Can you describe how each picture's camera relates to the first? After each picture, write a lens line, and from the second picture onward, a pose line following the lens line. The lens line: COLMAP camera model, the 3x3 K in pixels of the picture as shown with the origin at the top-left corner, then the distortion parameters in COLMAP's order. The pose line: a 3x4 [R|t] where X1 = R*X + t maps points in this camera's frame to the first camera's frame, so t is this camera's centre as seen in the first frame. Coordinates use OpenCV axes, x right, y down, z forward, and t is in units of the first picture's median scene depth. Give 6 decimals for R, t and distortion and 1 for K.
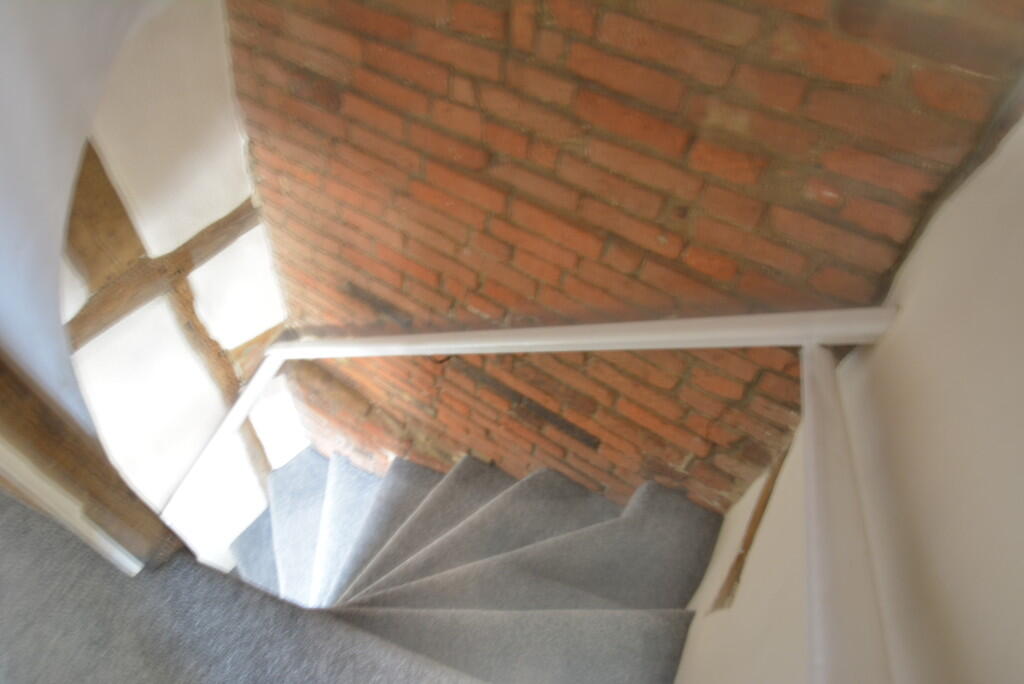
lens RADIAL K [[644.6, 0, 518.3], [0, 644.6, 346.3], [0, 0, 1]] dist [-0.034555, 0.013576]
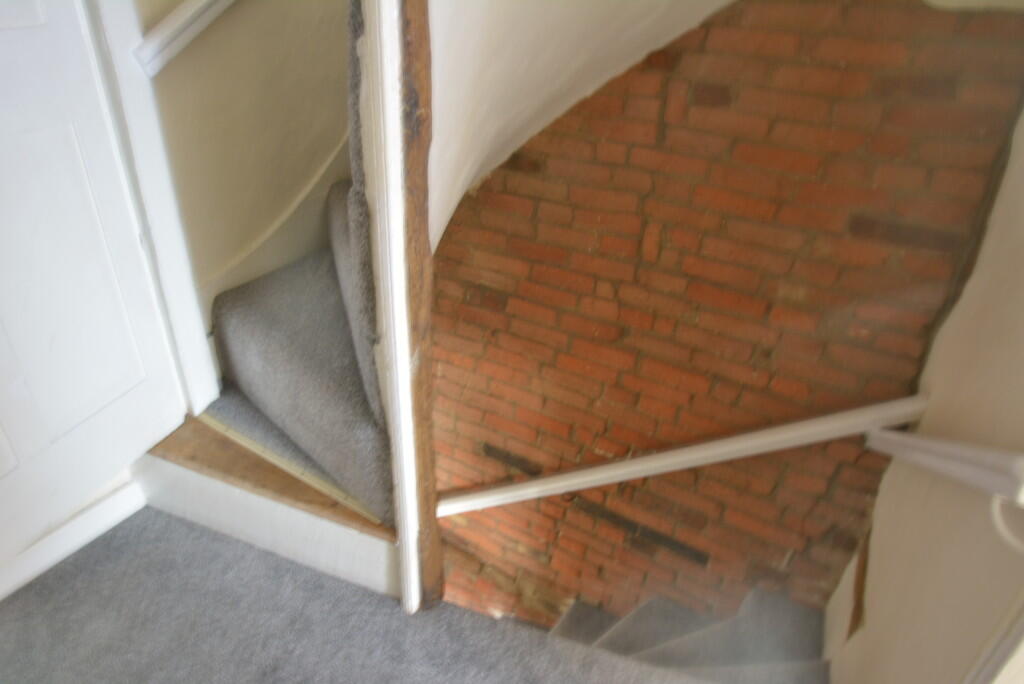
lens RADIAL K [[644.6, 0, 505.4], [0, 644.6, 342.1], [0, 0, 1]] dist [-0.034555, 0.013576]
pose [[0.999498, -0.023537, 0.021210, -0.322002], [0.029931, 0.921005, -0.388398, 0.273062], [-0.010393, 0.388838, 0.921247, -0.323169]]
